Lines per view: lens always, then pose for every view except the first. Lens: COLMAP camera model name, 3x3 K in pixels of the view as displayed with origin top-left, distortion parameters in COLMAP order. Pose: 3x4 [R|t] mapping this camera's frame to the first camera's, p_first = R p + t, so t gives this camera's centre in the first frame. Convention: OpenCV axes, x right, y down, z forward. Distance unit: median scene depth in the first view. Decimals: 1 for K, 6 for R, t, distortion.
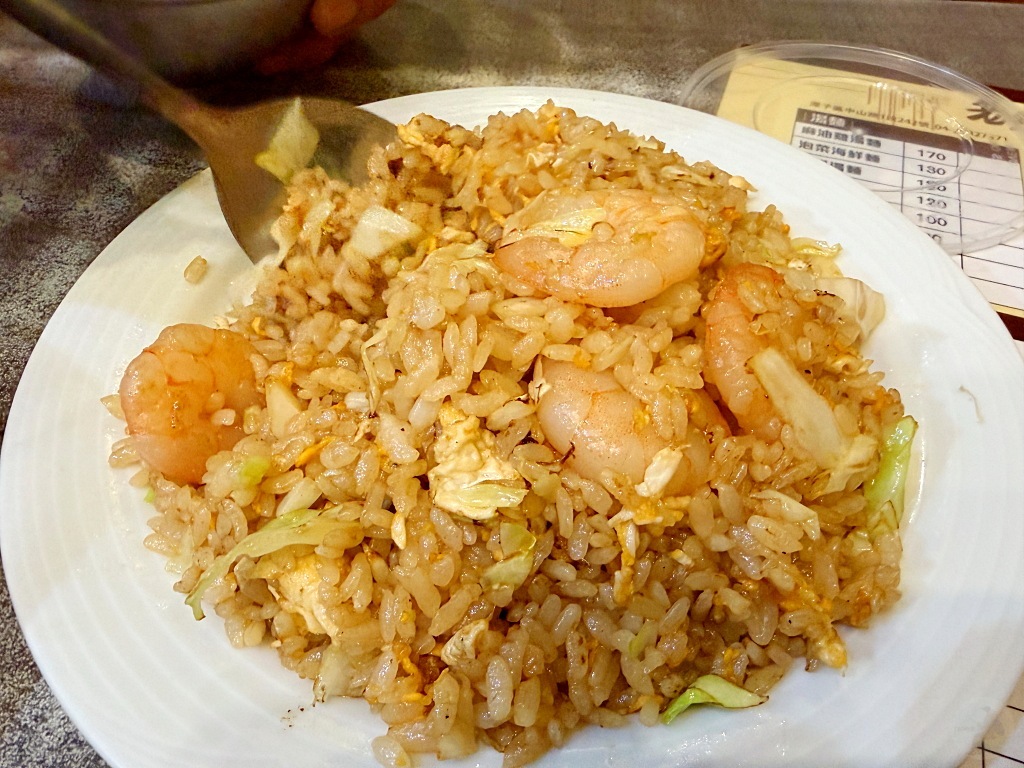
lens RADIAL K [[671.3, 0, 512.0], [0, 671.3, 384.0], [0, 0, 1]] dist [0.025355, 0.000530]
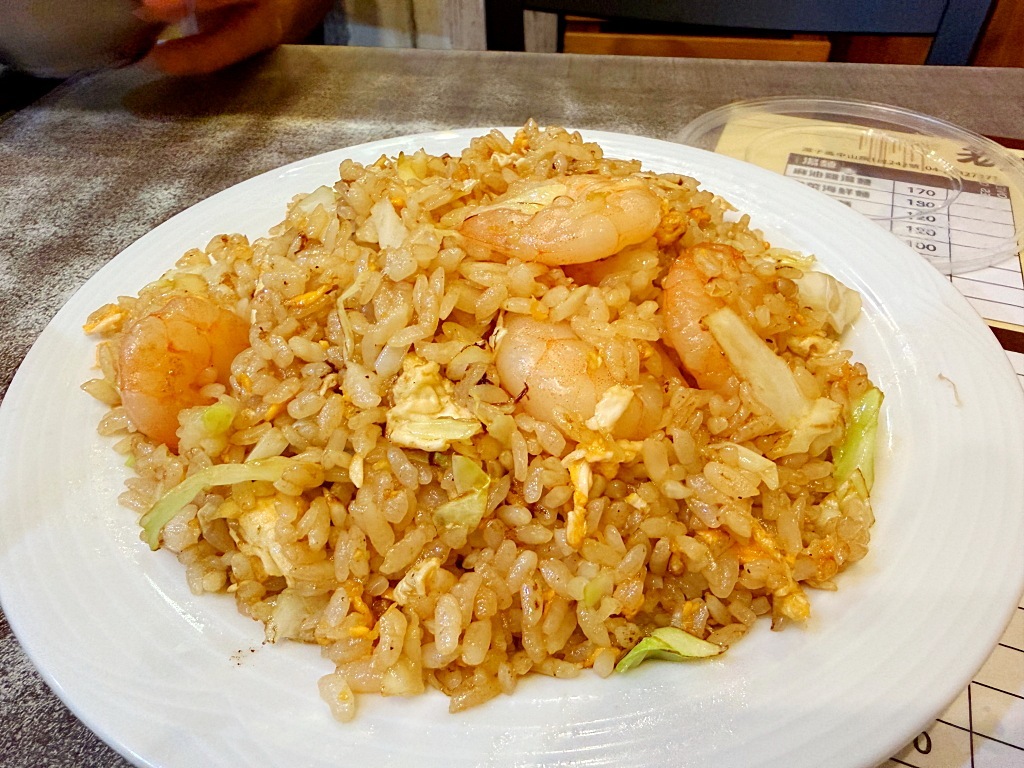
lens RADIAL K [[671.3, 0, 512.0], [0, 671.3, 384.0], [0, 0, 1]] dist [0.025355, 0.000530]
pose [[0.999133, 0.007732, -0.040898, 0.104011], [-0.012652, 0.992516, -0.121460, 0.202019], [0.039652, 0.121873, 0.991753, -0.015687]]
